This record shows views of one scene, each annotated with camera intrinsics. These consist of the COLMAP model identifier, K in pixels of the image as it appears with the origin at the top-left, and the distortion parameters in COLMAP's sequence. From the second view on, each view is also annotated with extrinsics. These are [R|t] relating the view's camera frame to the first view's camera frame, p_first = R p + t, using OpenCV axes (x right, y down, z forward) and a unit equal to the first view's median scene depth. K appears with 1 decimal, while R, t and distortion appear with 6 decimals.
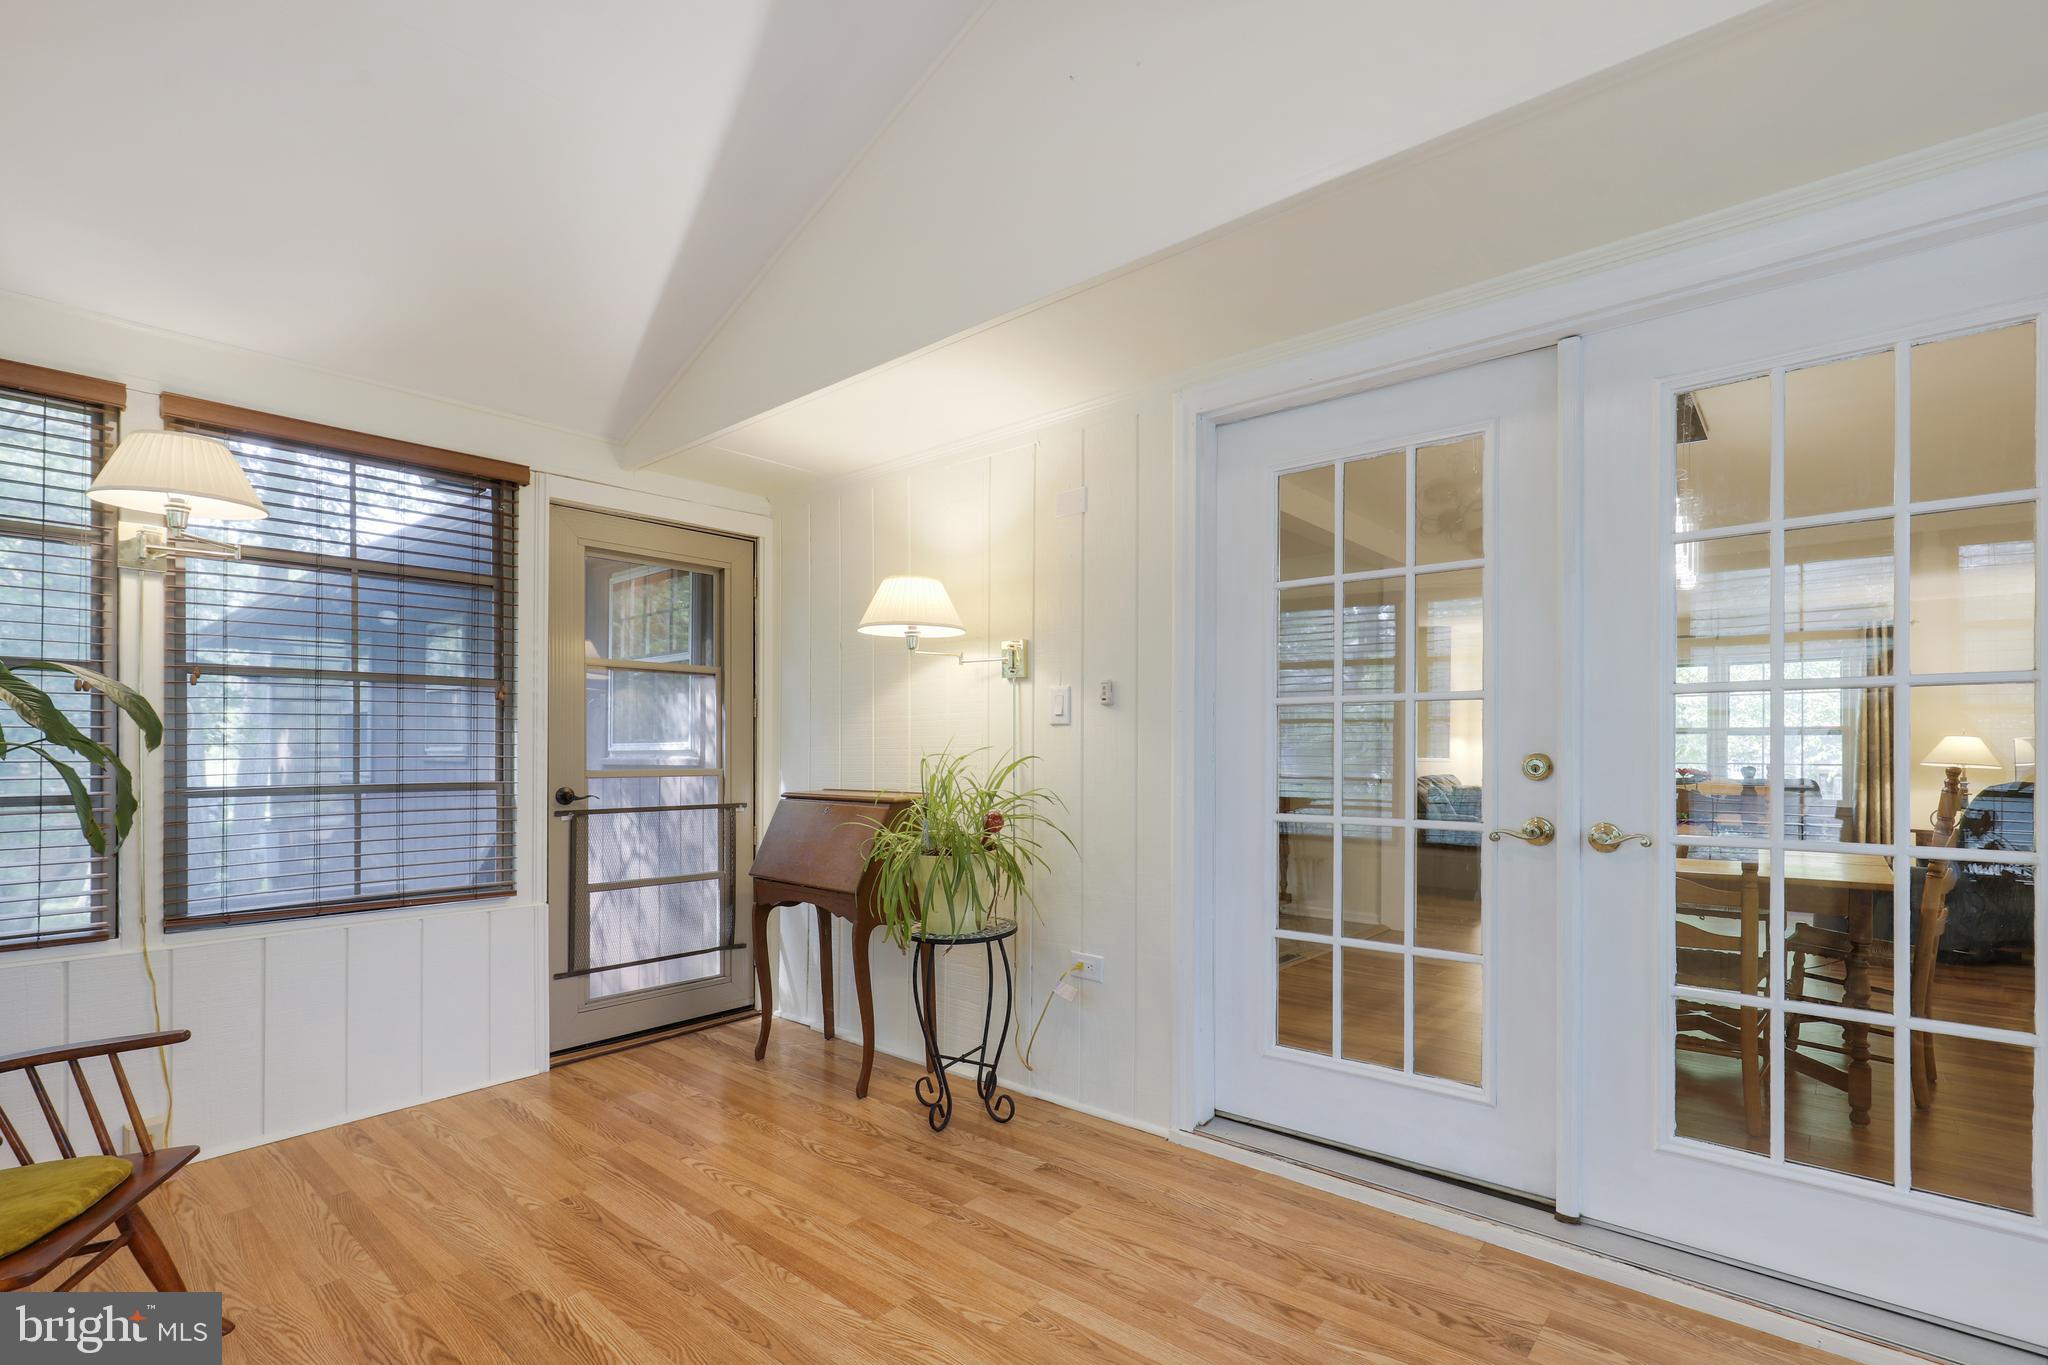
lens RADIAL K [[938.6, 0, 1051.0], [0, 938.6, 750.0], [0, 0, 1]] dist [-0.001977, -0.000440]
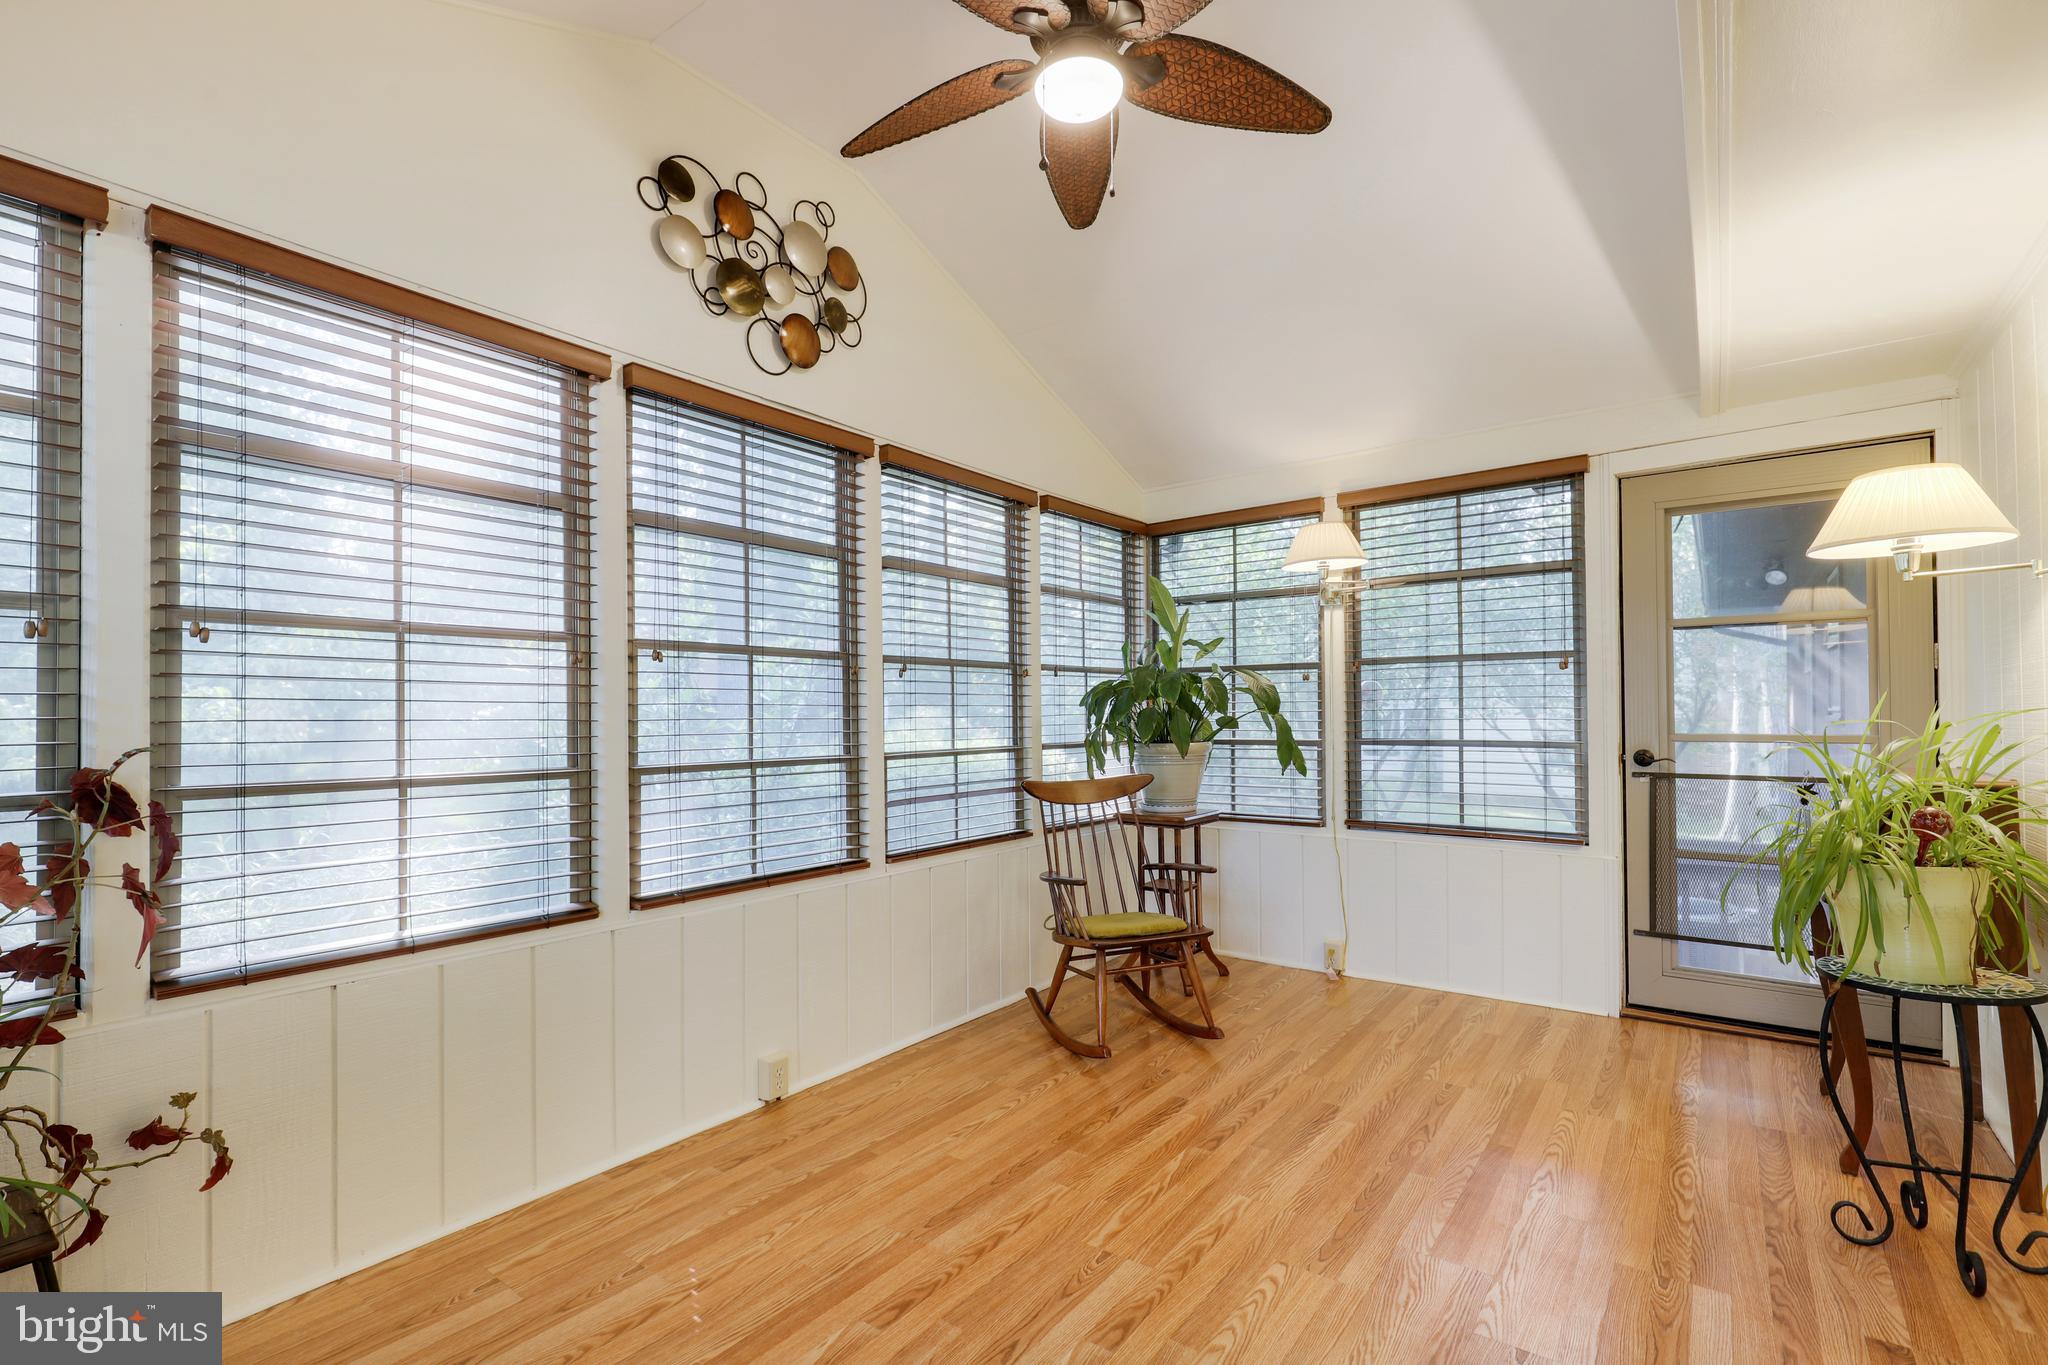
lens RADIAL K [[938.6, 0, 1024.0], [0, 938.6, 696.1], [0, 0, 1]] dist [-0.001977, -0.000440]
pose [[0.052829, -0.019522, -0.998413, 0.535393], [0.006337, 0.999795, -0.019214, -0.003683], [0.998583, -0.005312, 0.052942, 0.306348]]
